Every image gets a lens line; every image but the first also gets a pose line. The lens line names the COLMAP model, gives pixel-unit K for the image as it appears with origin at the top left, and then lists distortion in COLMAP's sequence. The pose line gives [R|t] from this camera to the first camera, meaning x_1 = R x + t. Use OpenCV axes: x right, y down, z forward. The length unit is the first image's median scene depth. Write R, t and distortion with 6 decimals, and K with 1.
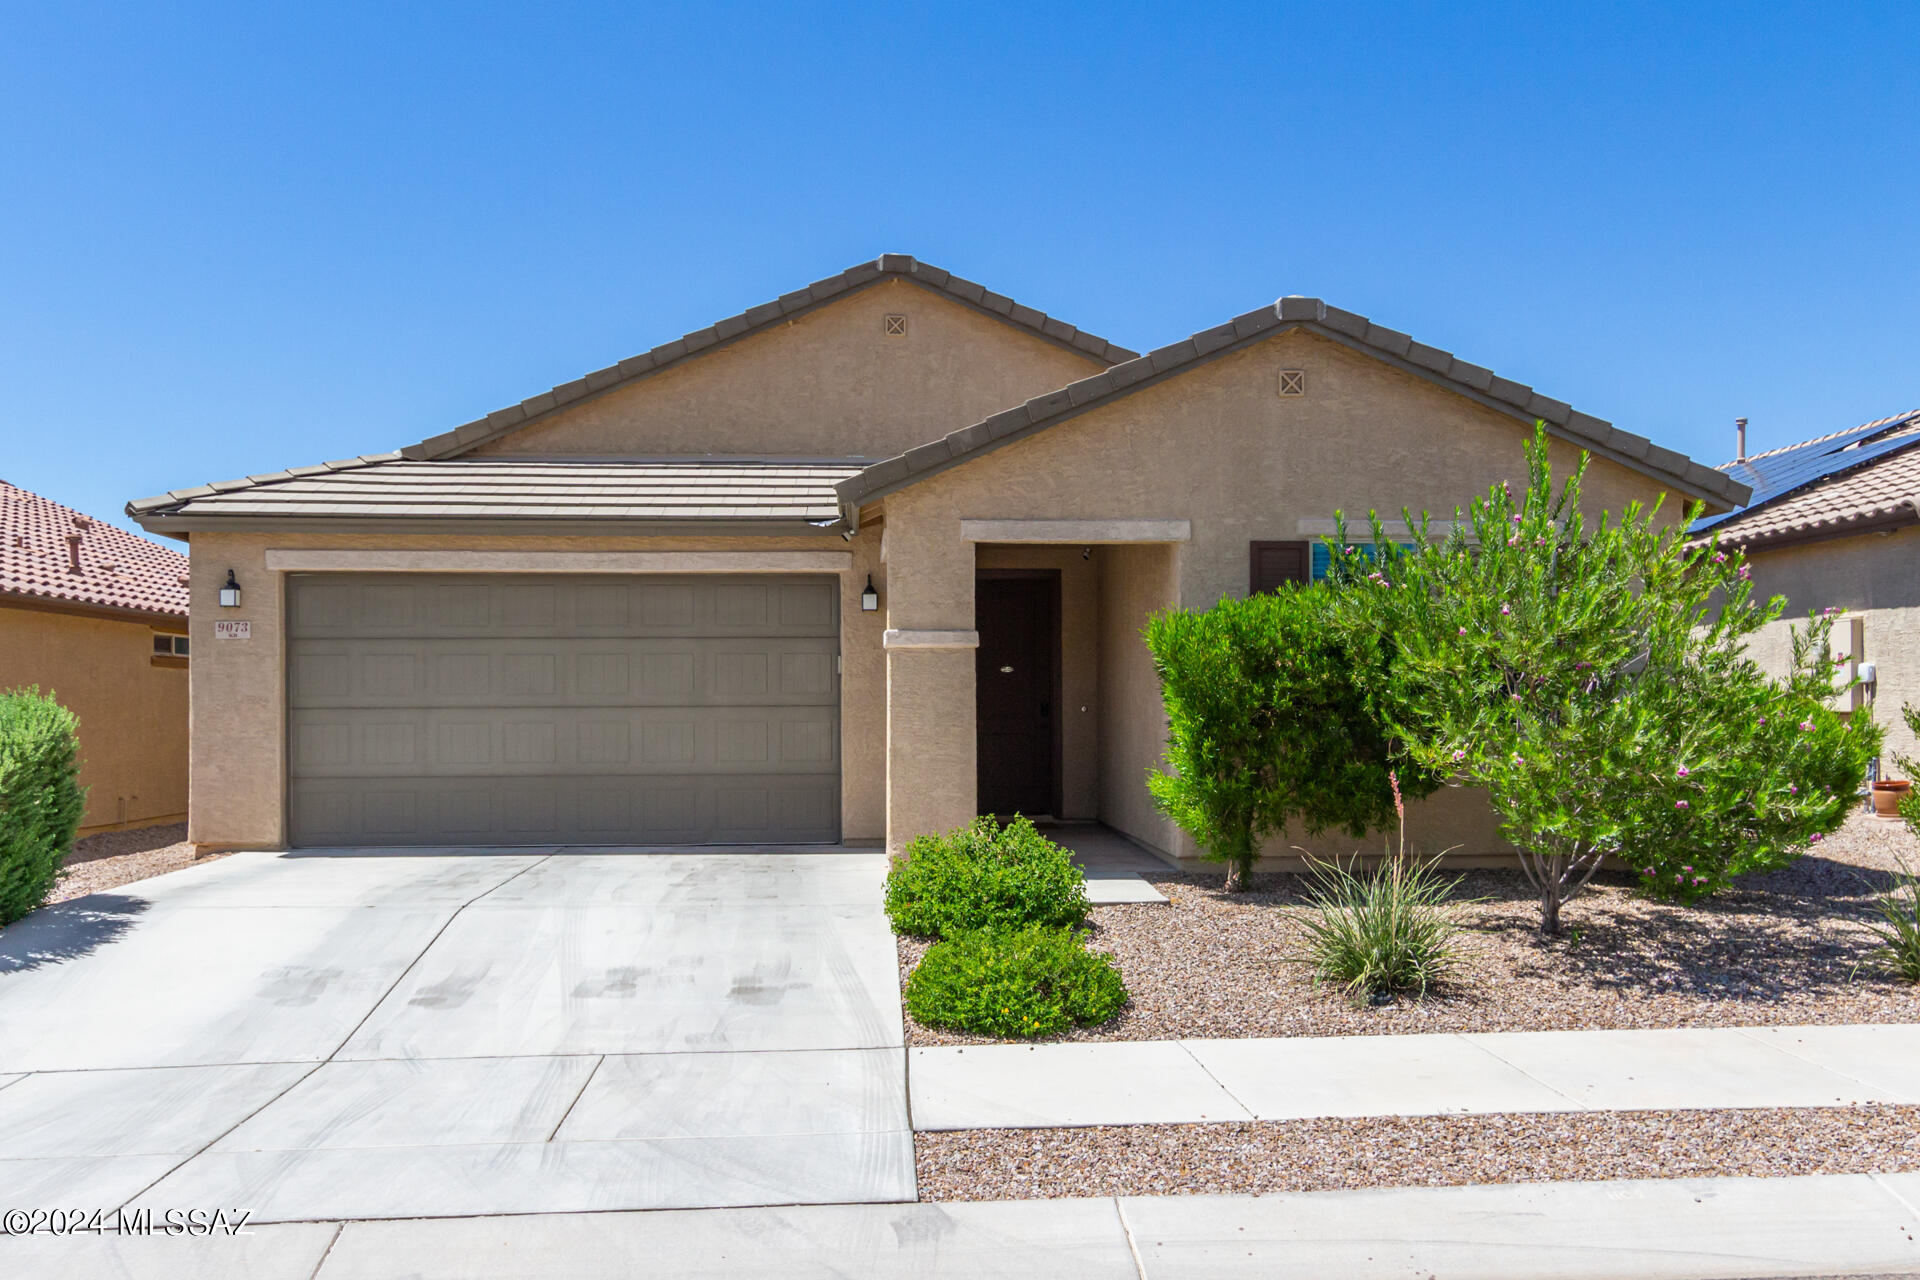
lens RADIAL K [[1947.0, 0, 960.0], [0, 1947.0, 640.0], [0, 0, 1]] dist [0.092102, -0.000261]
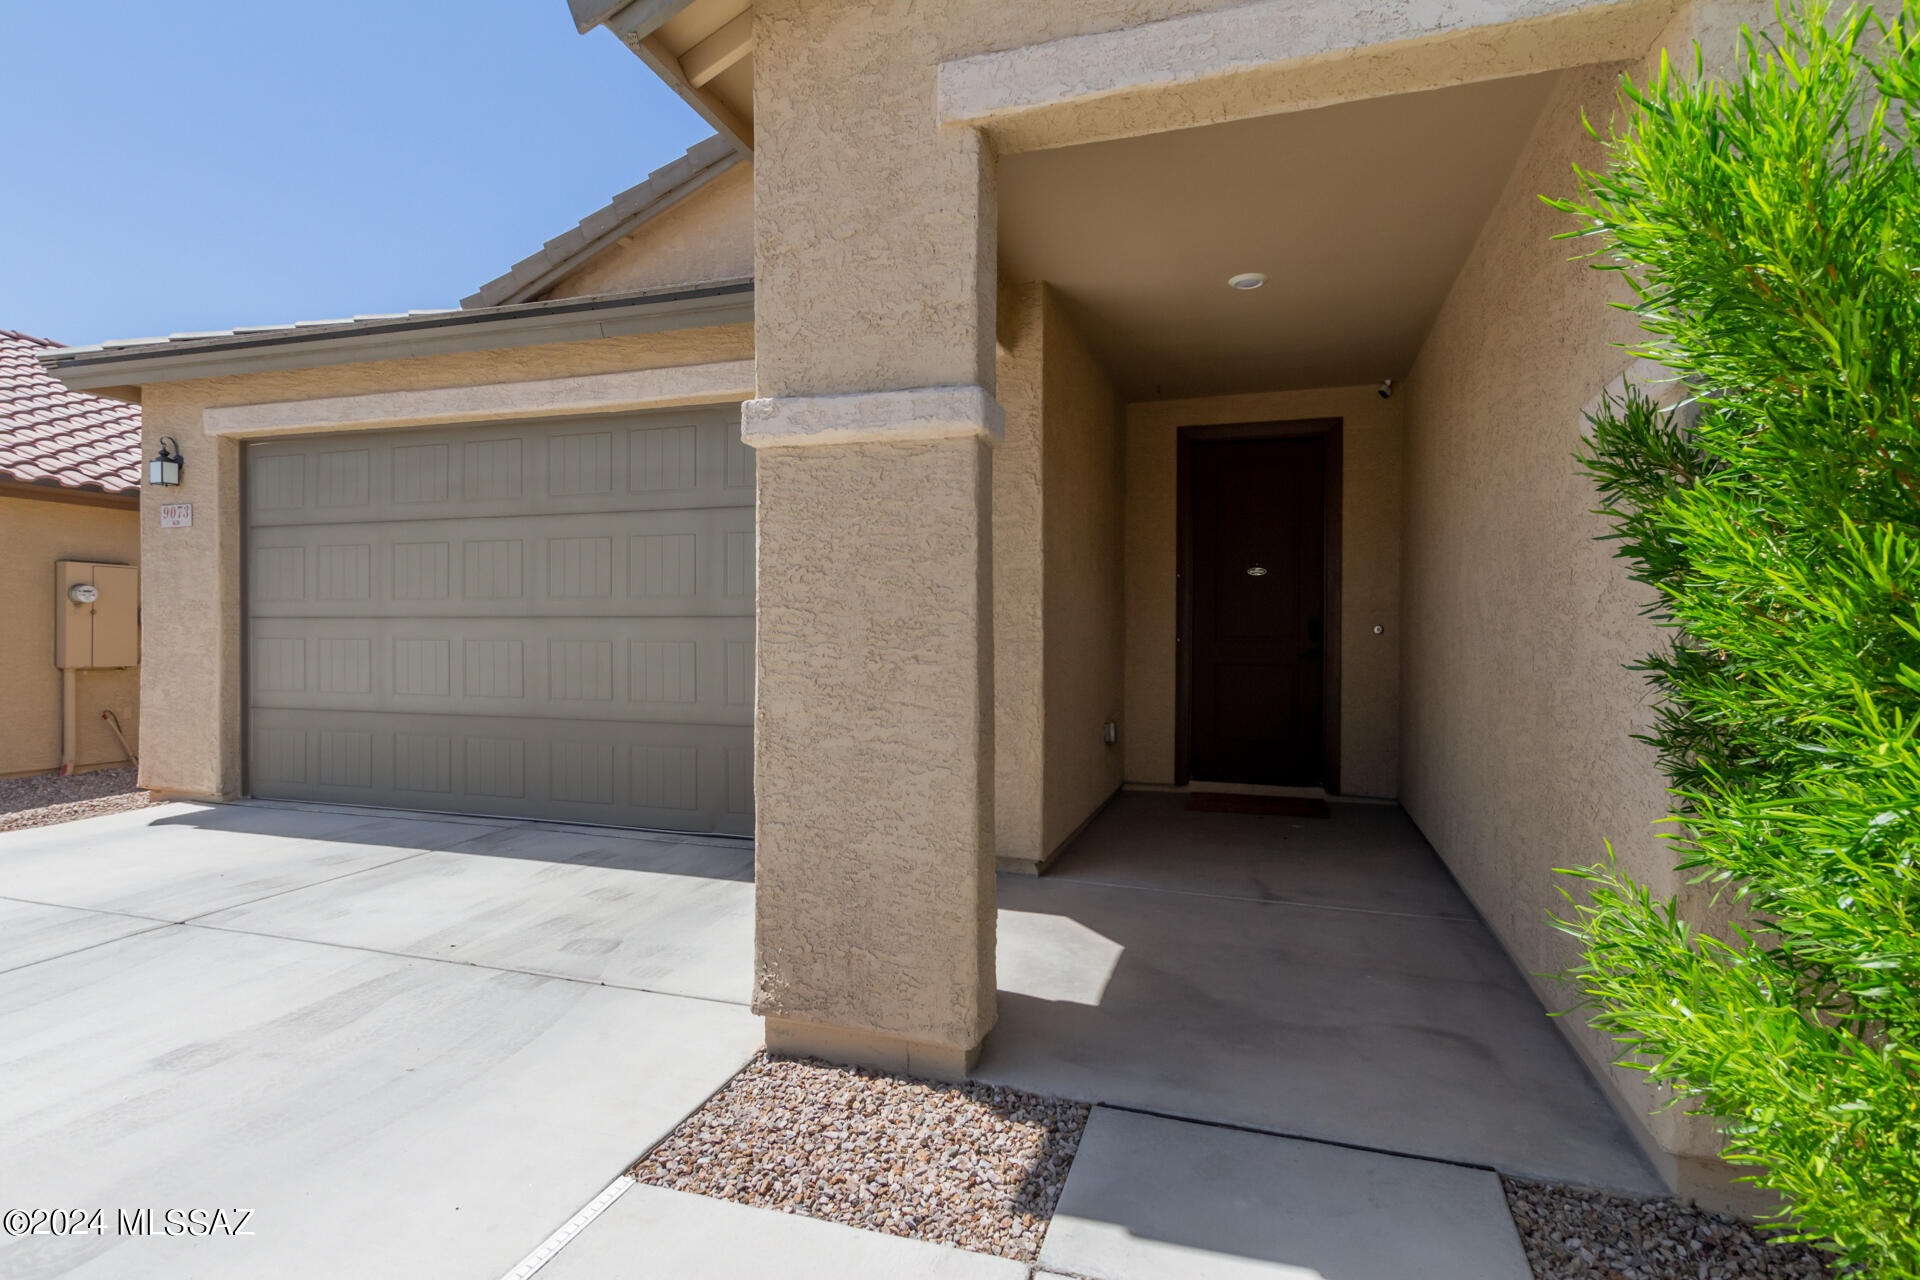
lens RADIAL K [[930.6, 0, 988.3], [0, 930.6, 636.0], [0, 0, 1]] dist [0.024238, -0.008513]
pose [[0.933494, 0.008930, -0.358481, 0.062575], [0.003487, 0.999417, 0.033976, 0.030565], [0.358576, -0.032966, 0.932918, 0.761342]]
